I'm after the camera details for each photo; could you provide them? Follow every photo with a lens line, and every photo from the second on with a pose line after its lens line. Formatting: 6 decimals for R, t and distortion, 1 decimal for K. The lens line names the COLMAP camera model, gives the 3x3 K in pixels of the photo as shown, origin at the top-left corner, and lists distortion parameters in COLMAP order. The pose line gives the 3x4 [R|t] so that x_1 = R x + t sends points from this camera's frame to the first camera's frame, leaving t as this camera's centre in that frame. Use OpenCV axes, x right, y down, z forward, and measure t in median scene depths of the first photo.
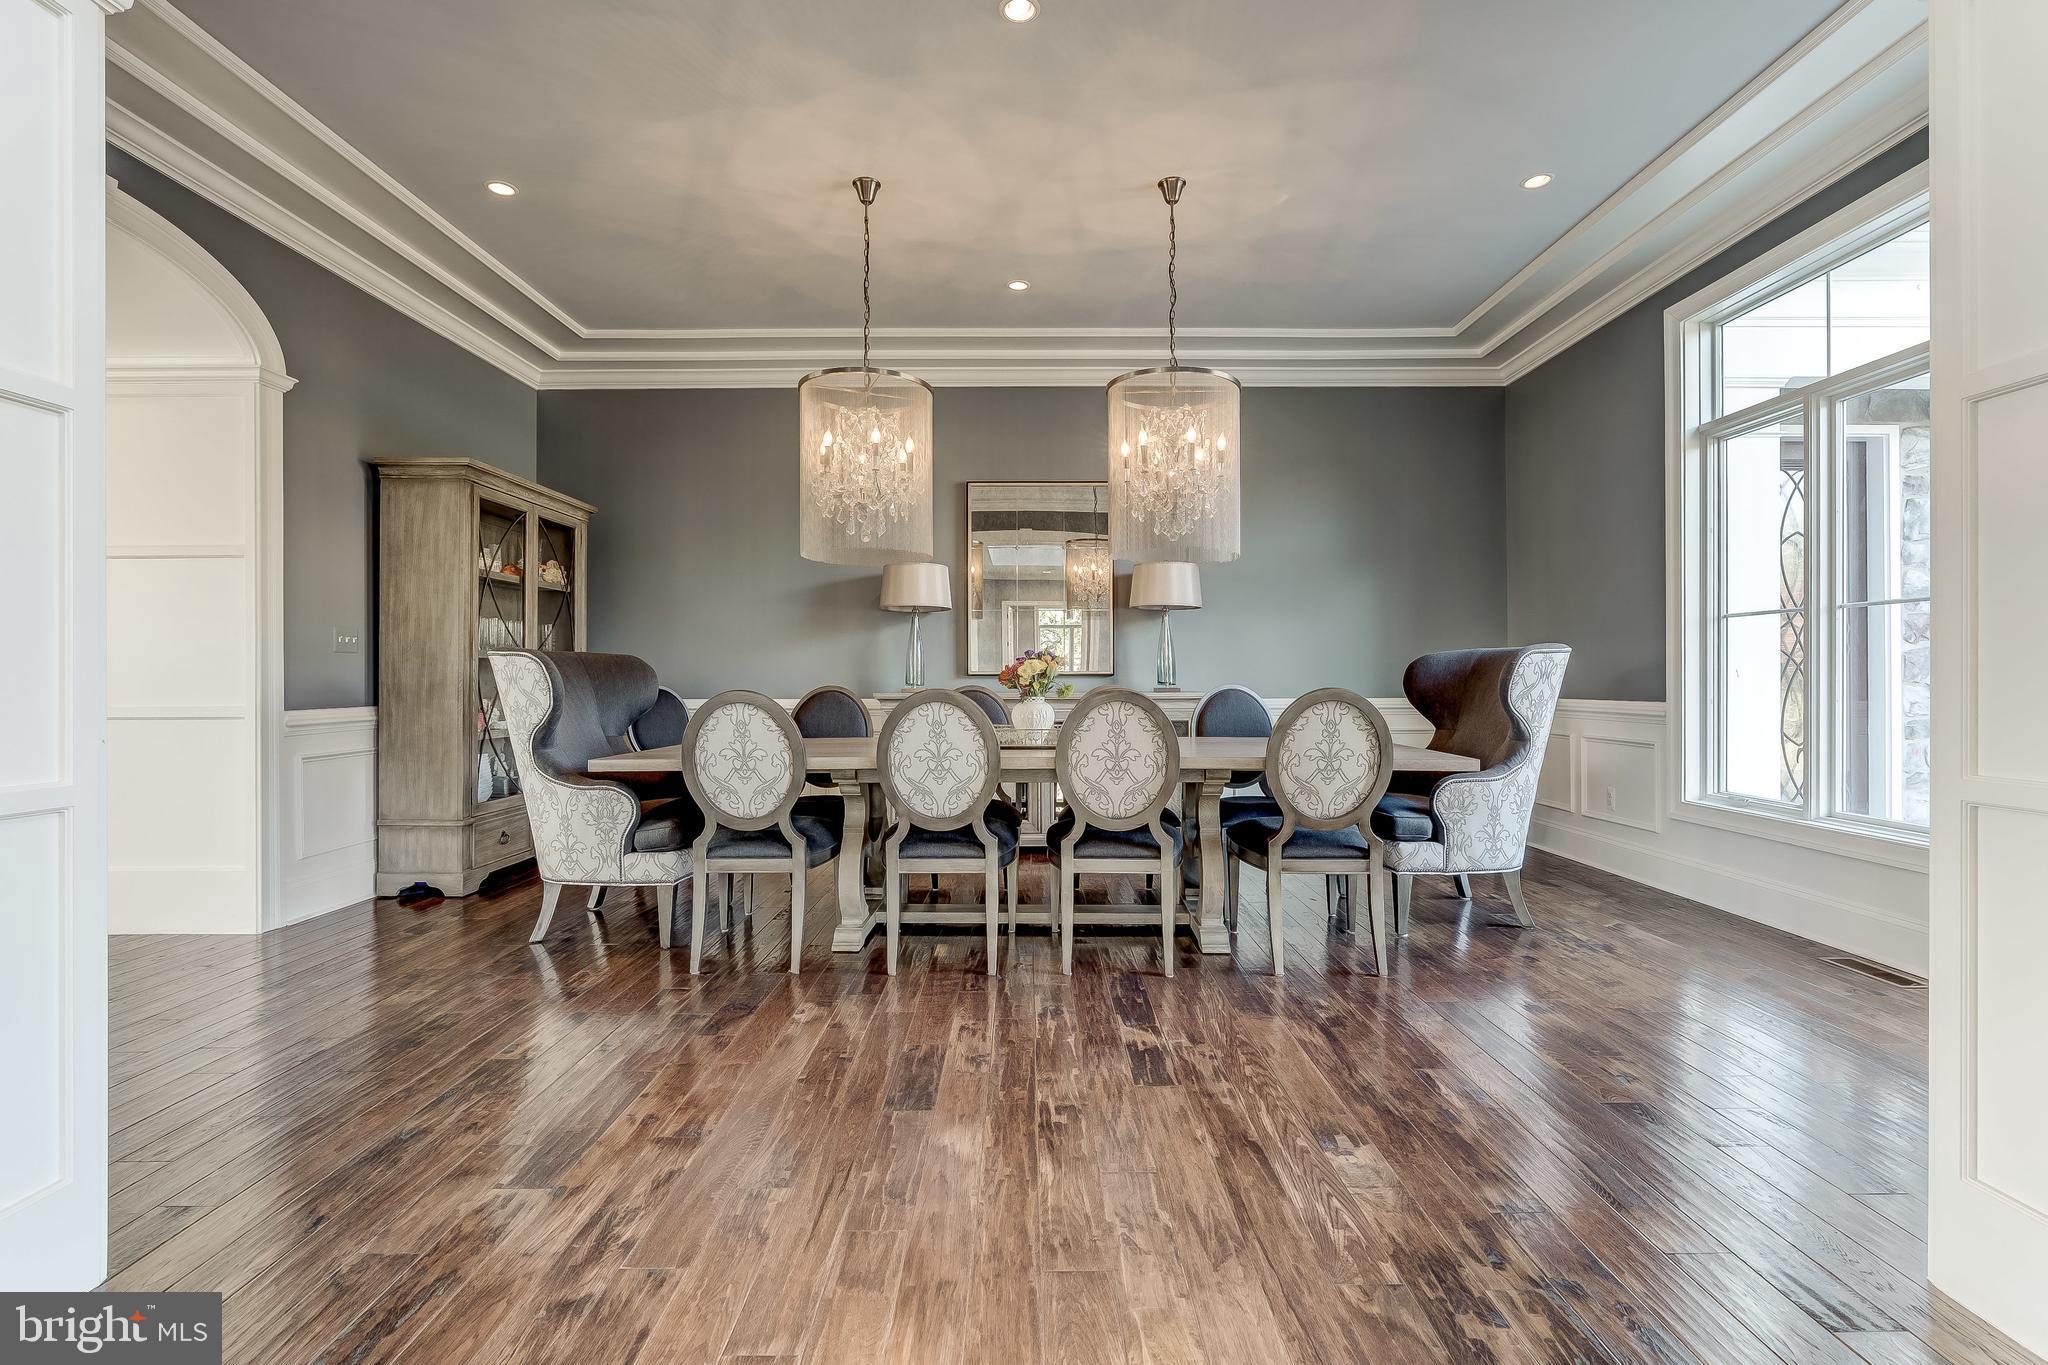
lens RADIAL K [[934.0, 0, 1033.1], [0, 934.0, 686.0], [0, 0, 1]] dist [-0.000449, 0.000120]
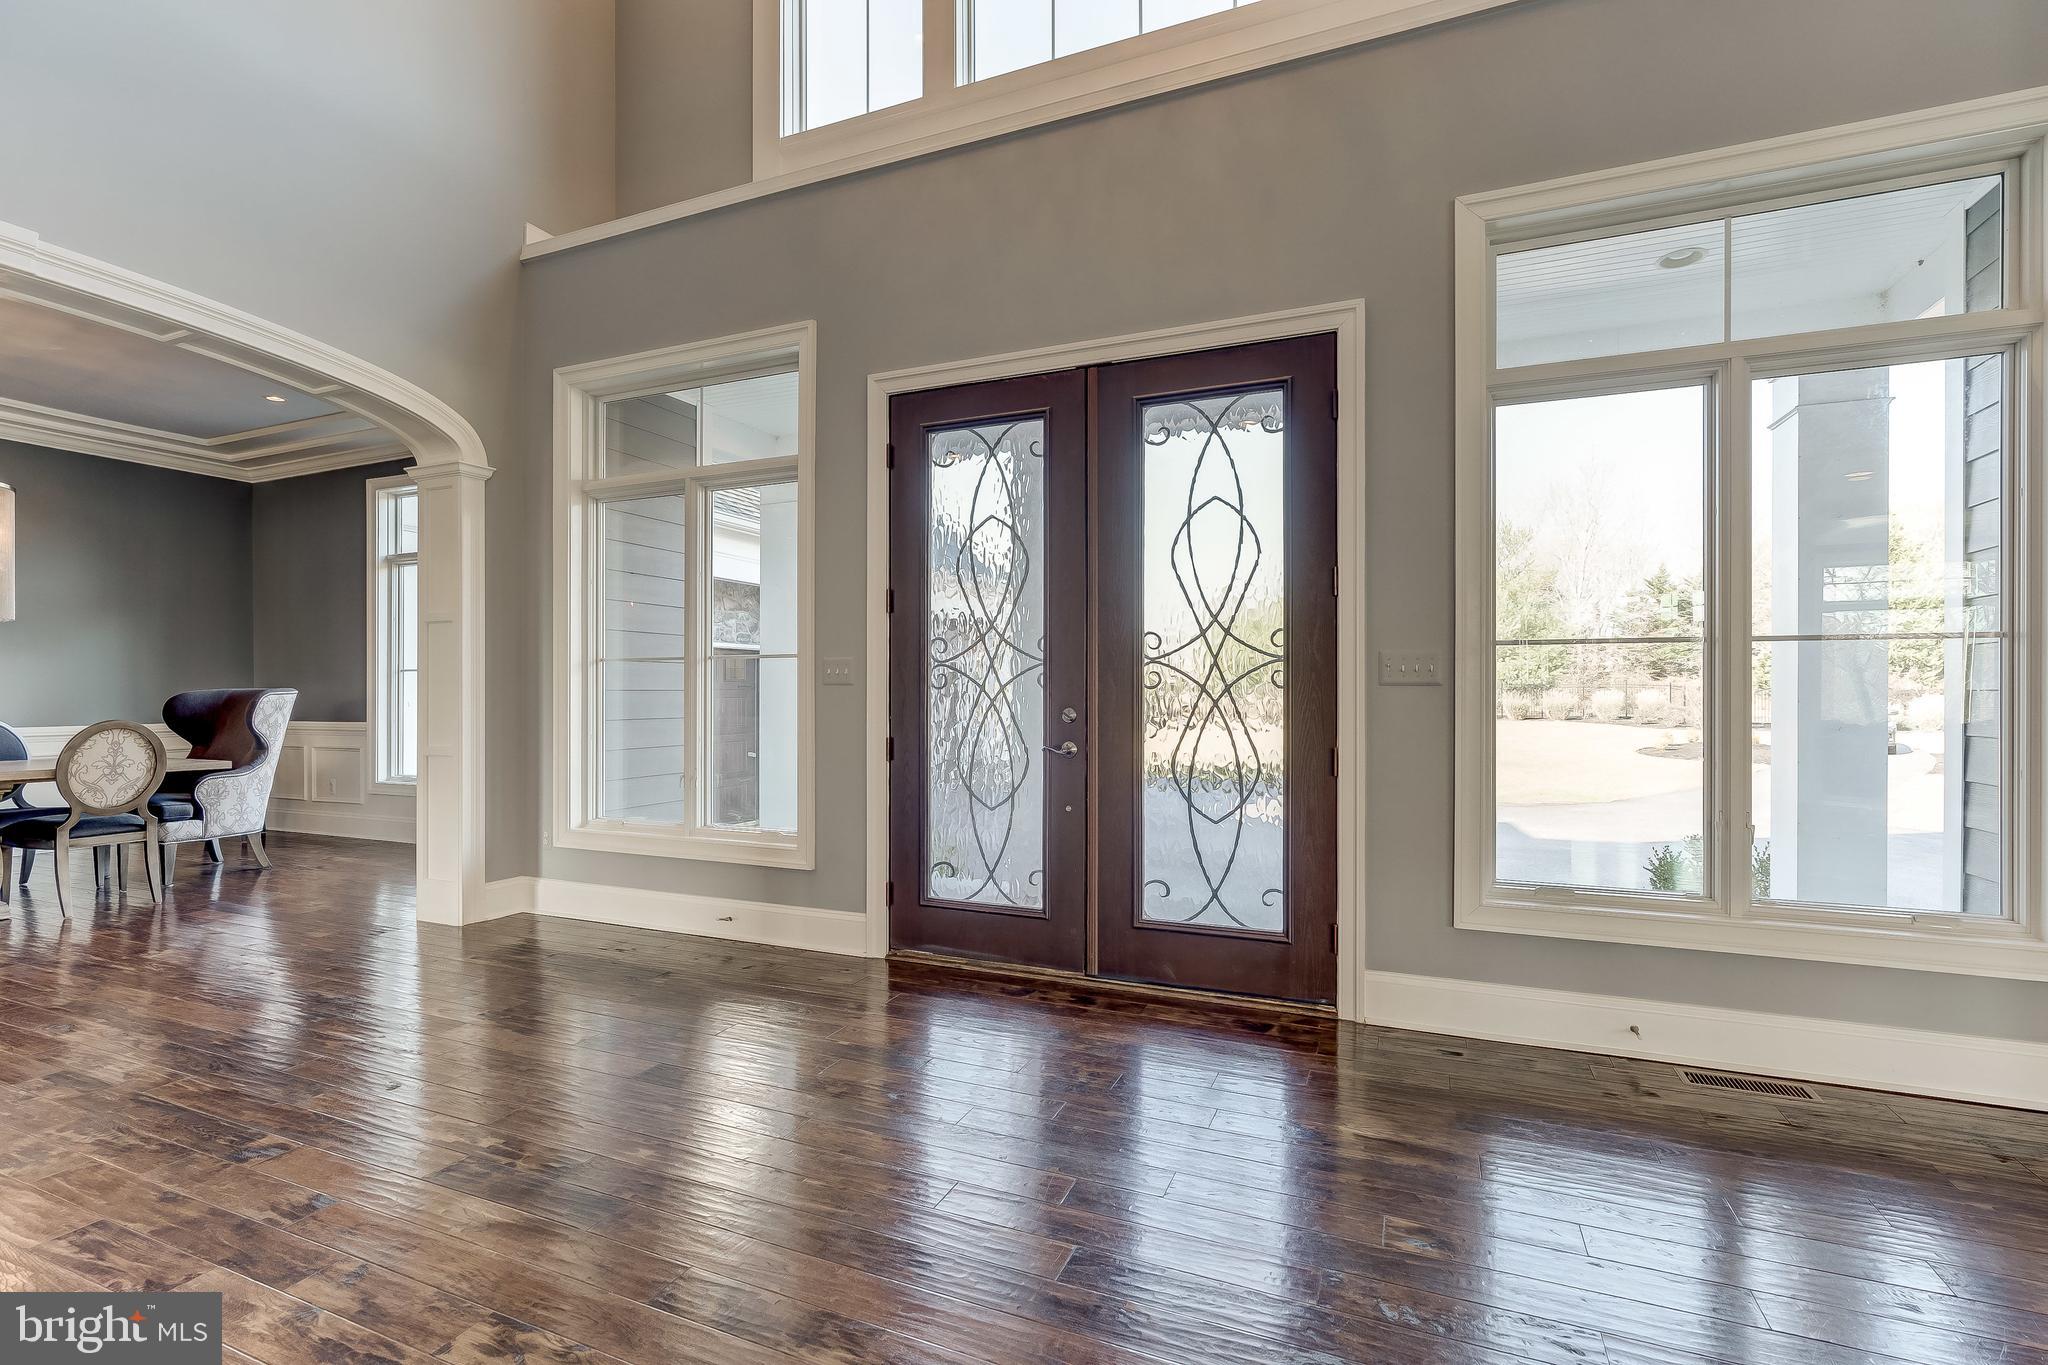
lens RADIAL K [[934.0, 0, 1033.1], [0, 934.0, 686.0], [0, 0, 1]] dist [-0.000449, 0.000120]
pose [[0.396661, 0.009063, 0.917920, -0.413637], [0.005966, 0.999905, -0.012450, -0.021659], [-0.917946, 0.010414, 0.396570, -0.830378]]
